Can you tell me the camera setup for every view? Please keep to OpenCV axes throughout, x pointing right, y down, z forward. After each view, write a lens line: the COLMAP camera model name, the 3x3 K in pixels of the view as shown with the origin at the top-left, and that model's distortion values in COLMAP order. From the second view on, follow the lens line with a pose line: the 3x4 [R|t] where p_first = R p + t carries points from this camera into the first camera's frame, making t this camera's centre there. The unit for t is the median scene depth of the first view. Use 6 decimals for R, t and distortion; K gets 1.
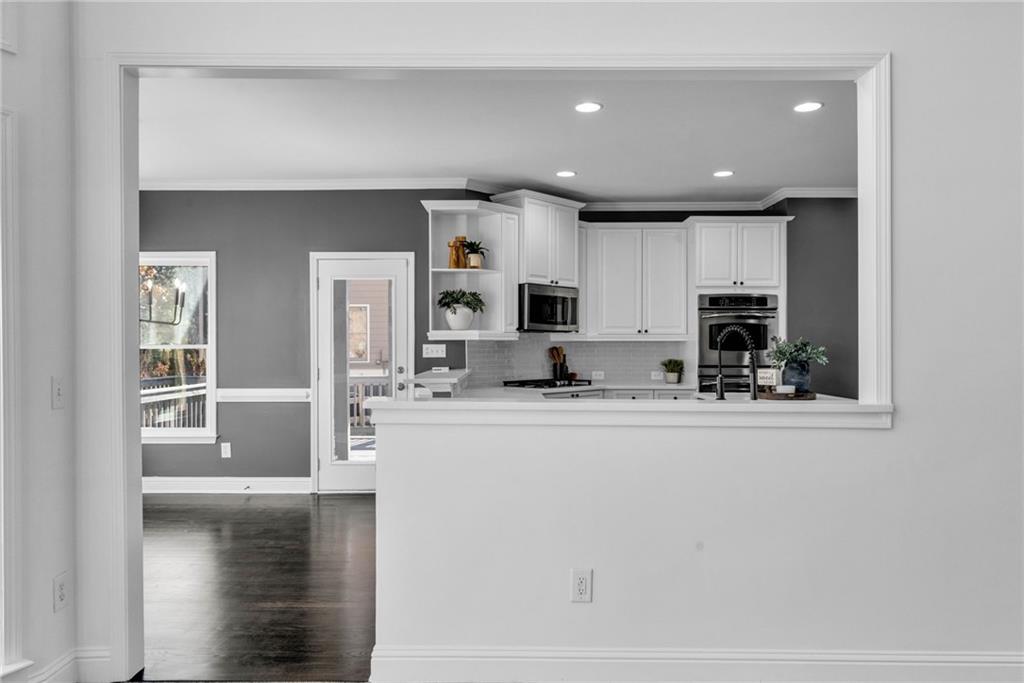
lens RADIAL K [[836.7, 0, 544.1], [0, 836.7, 336.4], [0, 0, 1]] dist [-0.006290, 0.000164]
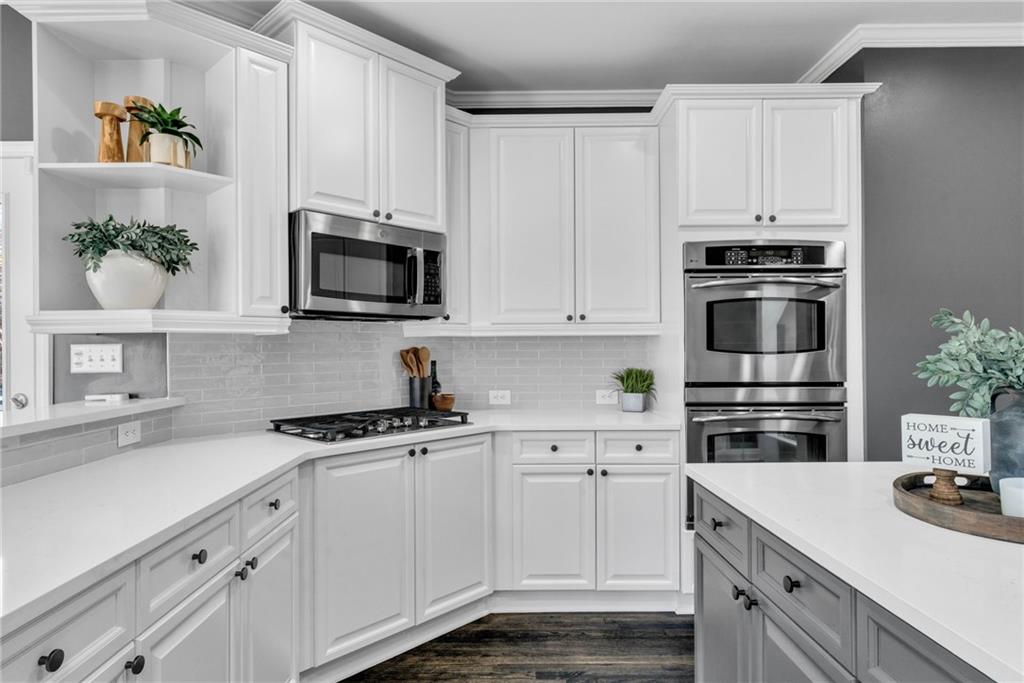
lens RADIAL K [[571.4, 0, 503.3], [0, 571.4, 341.8], [0, 0, 1]] dist [0.004431, 0.000162]
pose [[0.996250, -0.006746, -0.086253, 0.105593], [0.006813, 0.999977, 0.000492, 0.008961], [0.086248, -0.001077, 0.996273, 0.648648]]
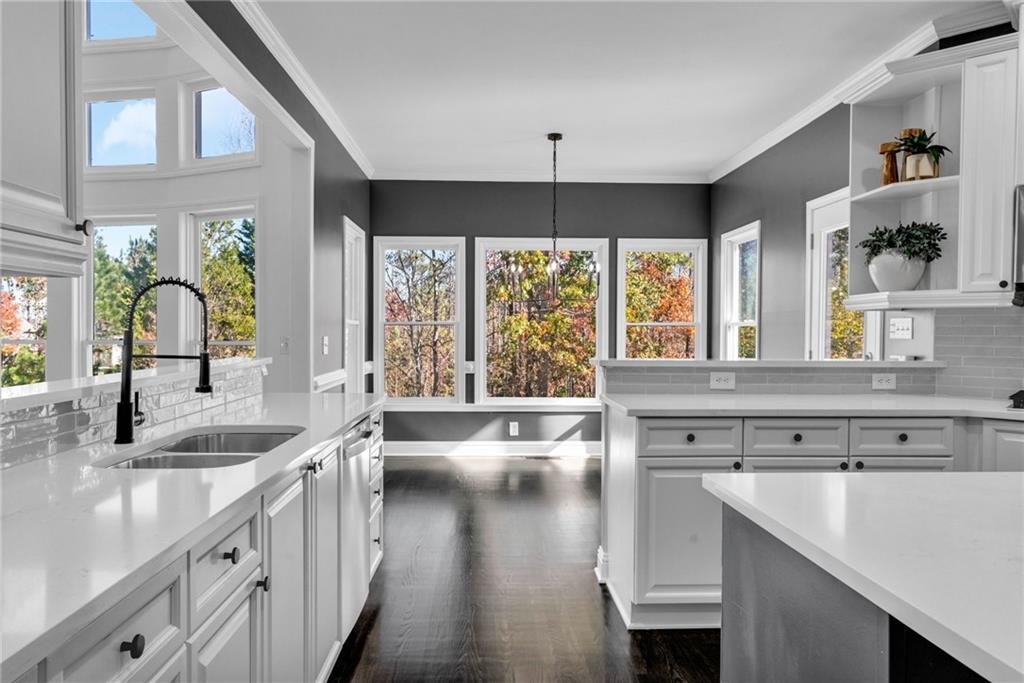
lens RADIAL K [[739.8, 0, 498.2], [0, 739.8, 340.2], [0, 0, 1]] dist [0.017632, -0.000780]
pose [[-0.070061, 0.014093, -0.997443, 0.393945], [-0.000976, 0.999899, 0.014196, 0.017050], [0.997542, 0.001968, -0.070041, 0.682462]]
